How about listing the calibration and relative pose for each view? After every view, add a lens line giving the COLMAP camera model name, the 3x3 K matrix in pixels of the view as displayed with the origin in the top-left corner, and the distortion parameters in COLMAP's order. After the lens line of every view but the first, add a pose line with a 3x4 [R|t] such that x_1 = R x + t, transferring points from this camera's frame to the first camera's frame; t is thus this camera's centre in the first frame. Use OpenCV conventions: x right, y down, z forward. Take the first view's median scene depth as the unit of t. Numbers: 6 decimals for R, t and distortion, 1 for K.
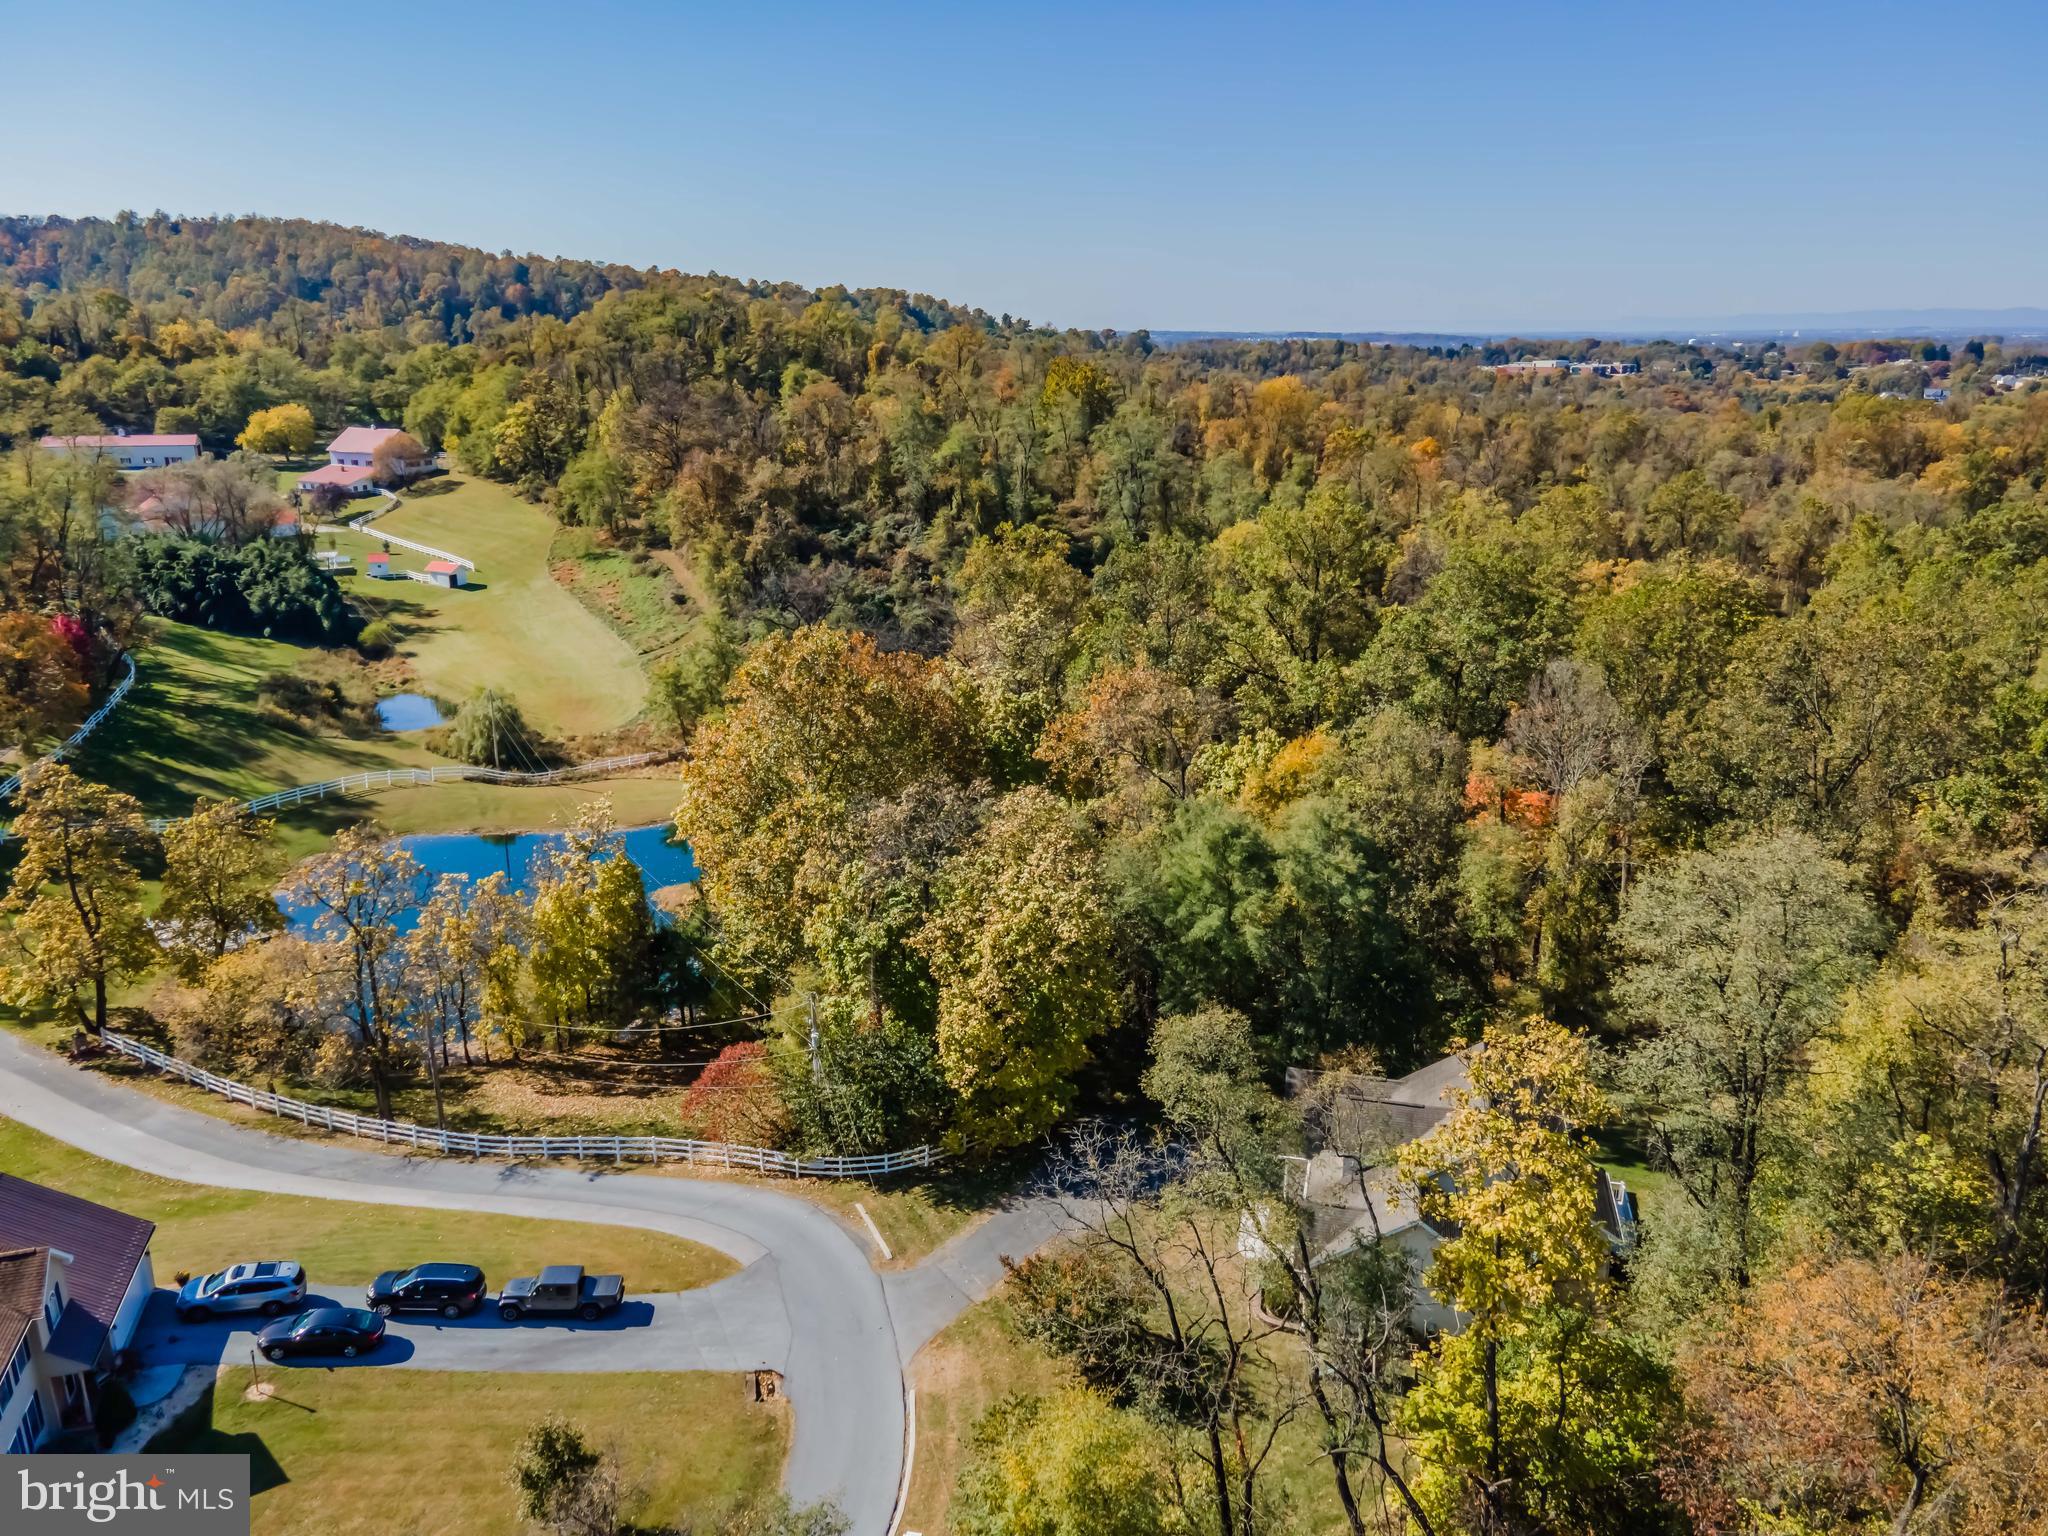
lens RADIAL K [[1447.4, 0, 1024.0], [0, 1447.4, 768.0], [0, 0, 1]] dist [0.011569, 0.026062]
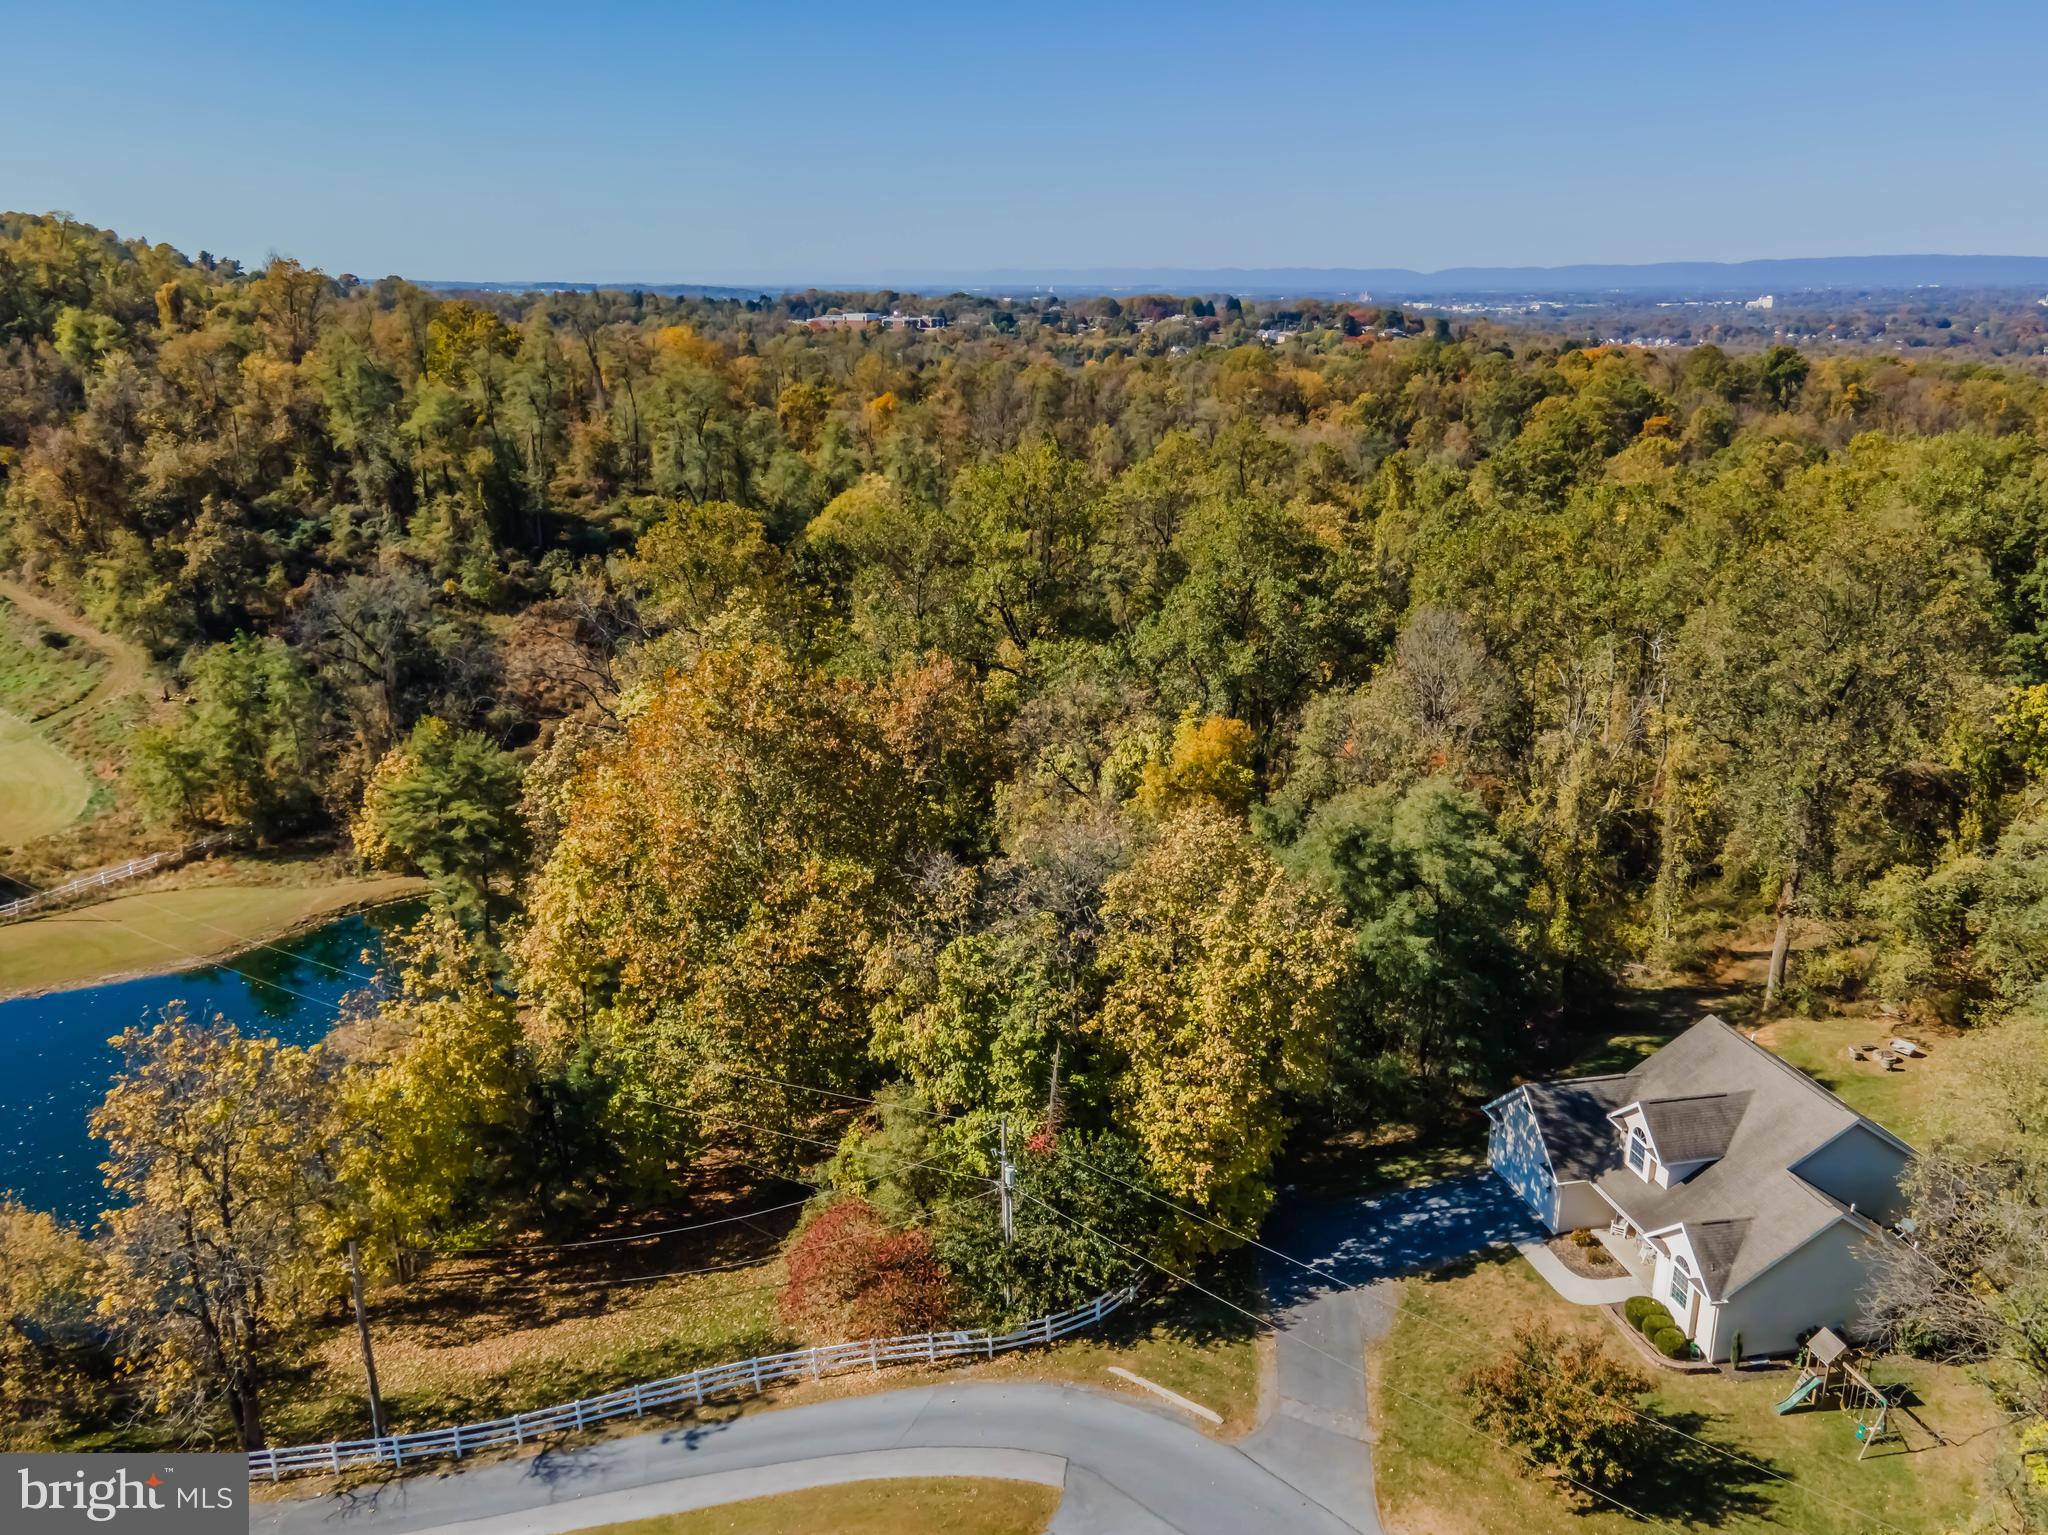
lens RADIAL K [[1614.7, 0, 1040.7], [0, 1614.7, 830.5], [0, 0, 1]] dist [-0.035274, 0.090619]
pose [[0.895573, -0.136999, 0.423297, -0.138922], [0.121547, 0.990557, 0.063432, -0.013217], [-0.427990, -0.005357, 0.903768, 0.068370]]
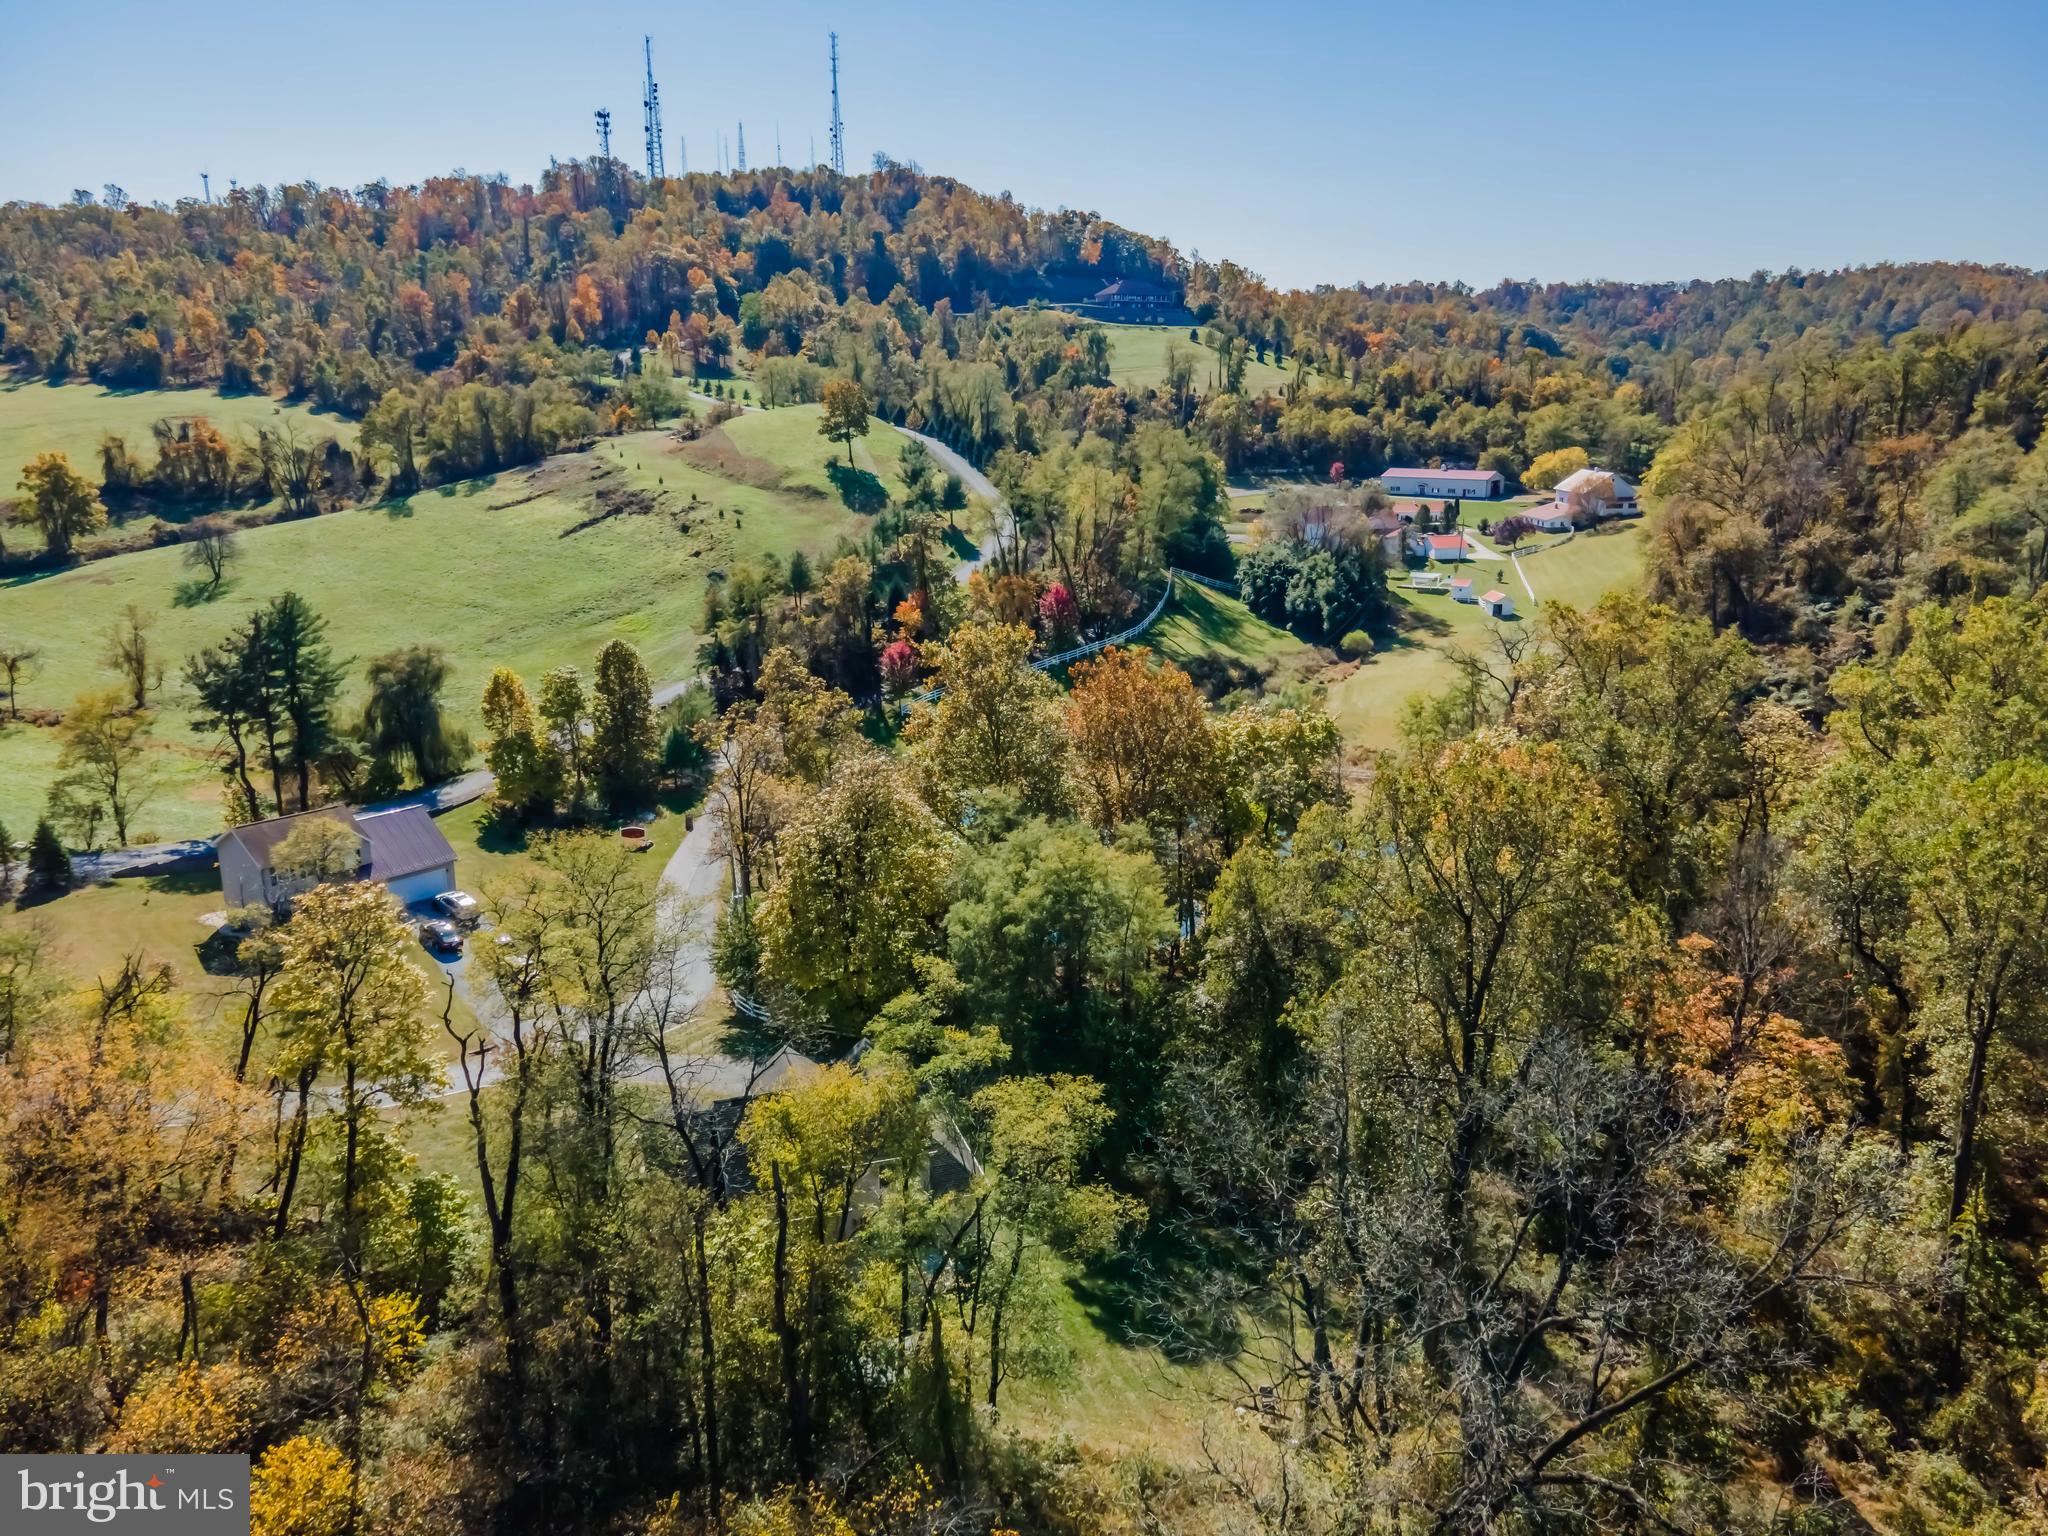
lens RADIAL K [[1436.6, 0, 1032.3], [0, 1436.6, 767.0], [0, 0, 1]] dist [0.022510, 0.023539]
pose [[0.540331, 0.213568, -0.813898, 0.317792], [-0.238626, 0.966436, 0.095175, -0.036856], [0.806908, 0.142791, 0.573159, 0.132090]]
